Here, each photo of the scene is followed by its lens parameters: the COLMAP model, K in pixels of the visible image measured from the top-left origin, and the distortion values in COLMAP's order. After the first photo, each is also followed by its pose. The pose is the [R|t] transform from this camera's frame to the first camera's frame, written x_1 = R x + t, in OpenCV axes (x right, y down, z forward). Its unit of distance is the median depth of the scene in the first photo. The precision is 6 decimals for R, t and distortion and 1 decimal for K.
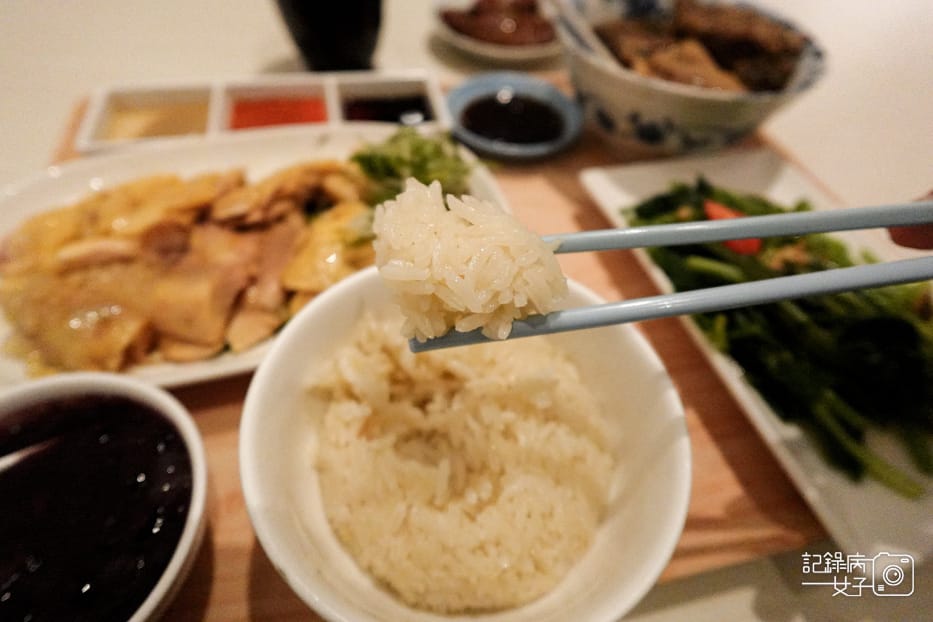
lens RADIAL K [[513.0, 0, 466.5], [0, 513.0, 311.0], [0, 0, 1]] dist [-0.003429, 0.000049]
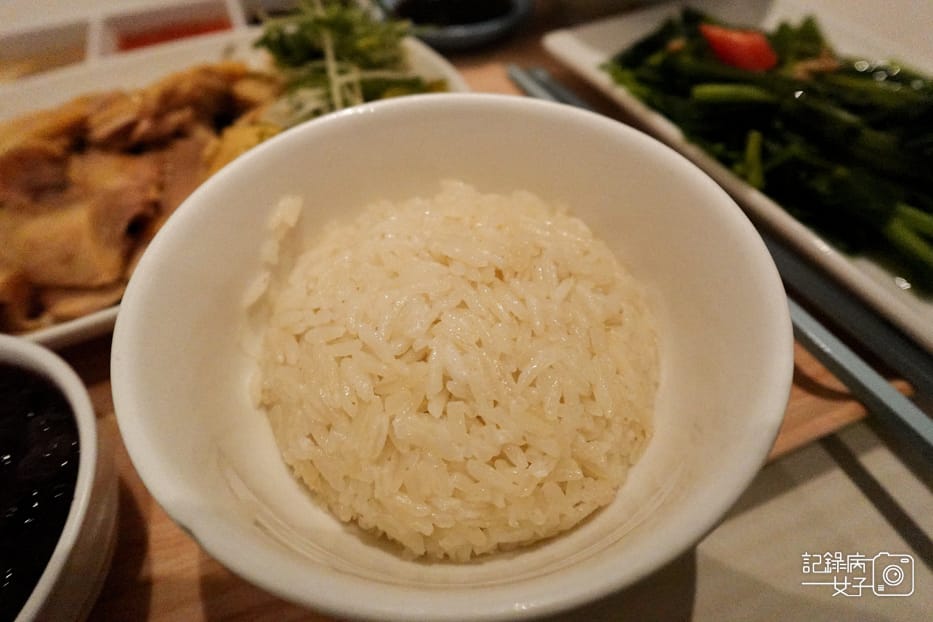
lens RADIAL K [[513.0, 0, 466.5], [0, 513.0, 311.0], [0, 0, 1]] dist [-0.003429, 0.000049]
pose [[0.983383, -0.179378, 0.027942, -0.003470], [0.178627, 0.983535, 0.027403, 0.206284], [-0.032397, -0.021957, 0.999234, 0.268289]]
